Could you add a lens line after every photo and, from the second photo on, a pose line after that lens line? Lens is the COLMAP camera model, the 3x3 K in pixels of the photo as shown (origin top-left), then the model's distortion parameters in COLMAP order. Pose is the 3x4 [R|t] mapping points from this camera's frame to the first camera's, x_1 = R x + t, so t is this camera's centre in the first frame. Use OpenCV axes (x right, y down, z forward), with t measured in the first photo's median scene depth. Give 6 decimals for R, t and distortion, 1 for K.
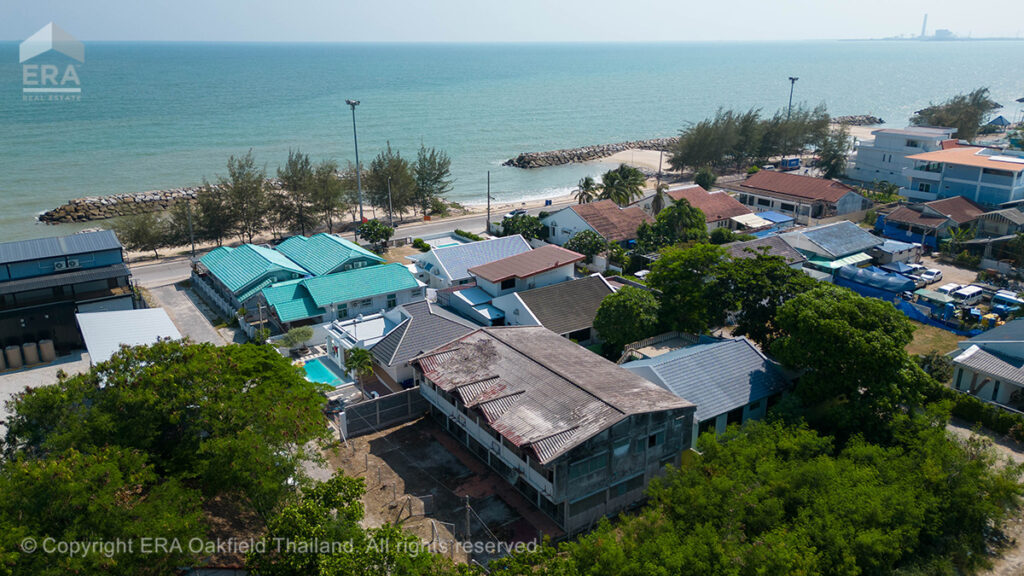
lens RADIAL K [[718.7, 0, 512.0], [0, 718.7, 288.0], [0, 0, 1]] dist [0.048907, -0.005234]
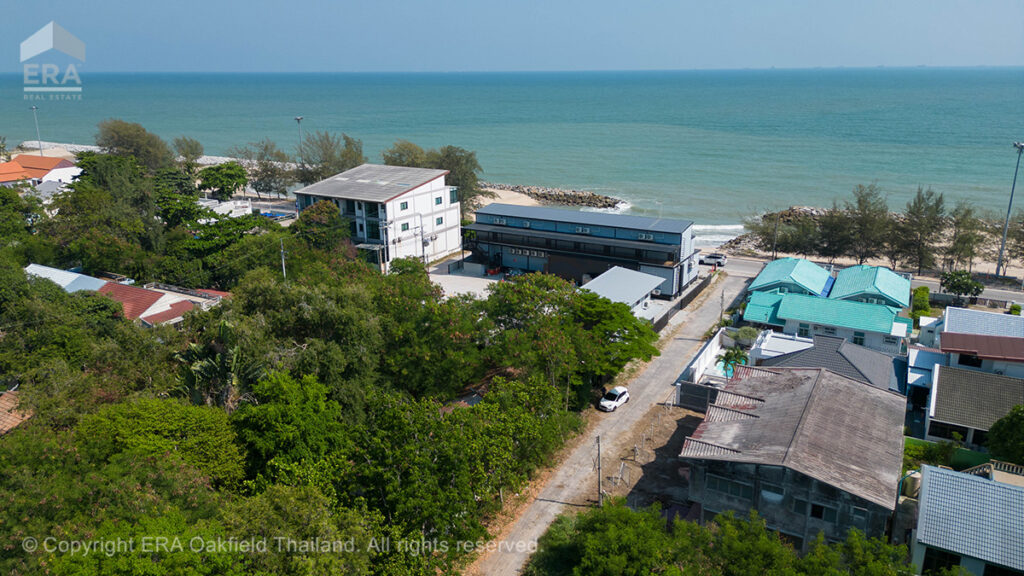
lens RADIAL K [[718.7, 0, 512.0], [0, 718.7, 288.0], [0, 0, 1]] dist [0.048907, -0.005234]
pose [[0.433409, 0.258132, -0.863438, 0.507766], [-0.282577, 0.948709, 0.141783, -0.059554], [0.855750, 0.182538, 0.484121, 0.089697]]
